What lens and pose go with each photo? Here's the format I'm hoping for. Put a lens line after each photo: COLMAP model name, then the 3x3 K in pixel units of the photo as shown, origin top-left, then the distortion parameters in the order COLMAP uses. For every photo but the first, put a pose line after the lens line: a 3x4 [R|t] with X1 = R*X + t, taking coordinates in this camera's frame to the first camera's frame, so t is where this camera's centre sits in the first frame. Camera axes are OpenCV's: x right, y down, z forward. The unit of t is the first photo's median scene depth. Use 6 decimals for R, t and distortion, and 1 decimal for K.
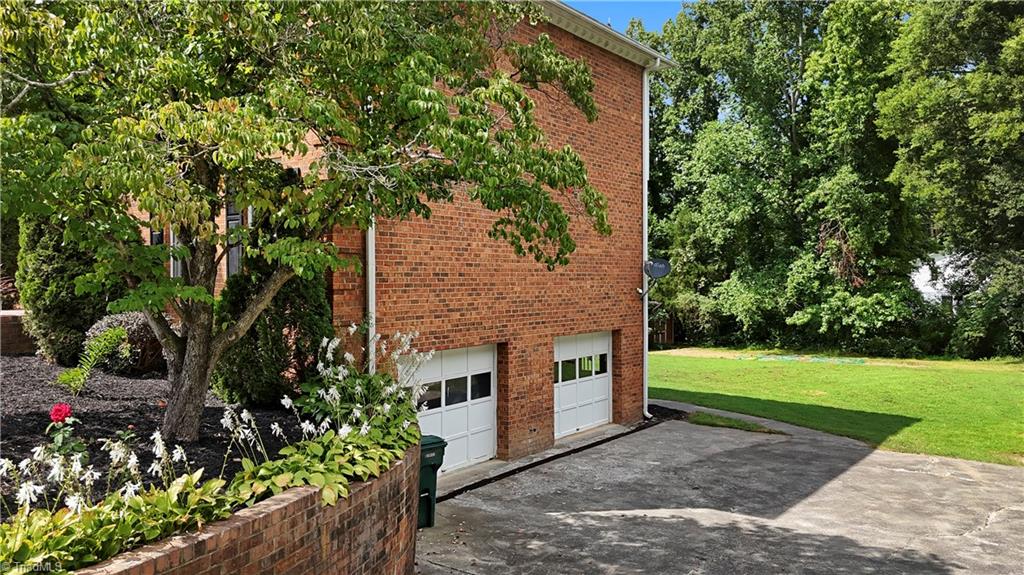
lens RADIAL K [[755.6, 0, 518.9], [0, 755.6, 282.2], [0, 0, 1]] dist [0.081647, -0.080446]
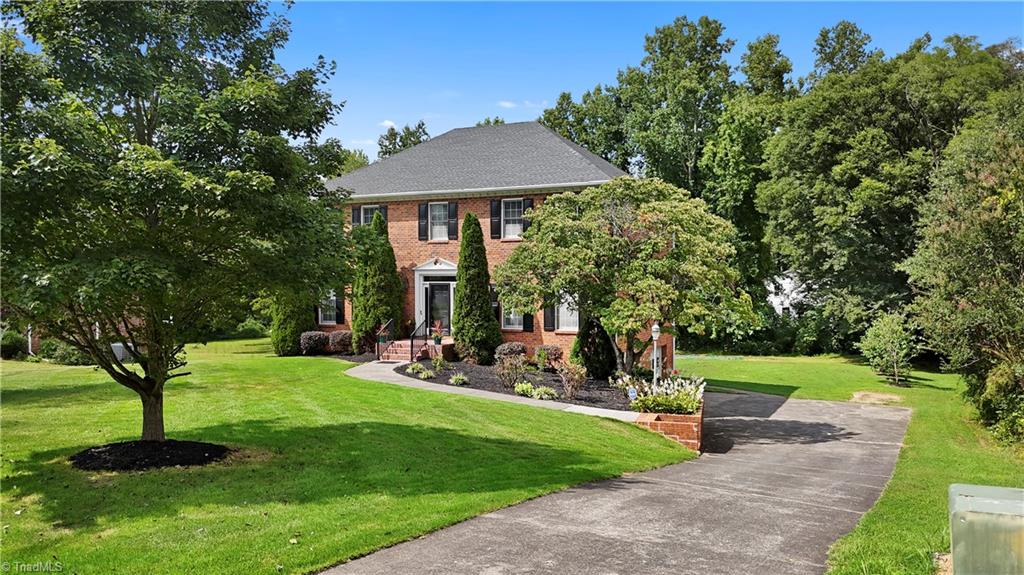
lens RADIAL K [[747.2, 0, 518.5], [0, 747.2, 283.4], [0, 0, 1]] dist [0.072686, -0.059140]
pose [[0.983205, 0.004194, 0.182456, -0.239936], [-0.004208, 0.999991, -0.000315, -0.038351], [-0.182456, -0.000458, 0.983214, -0.343406]]
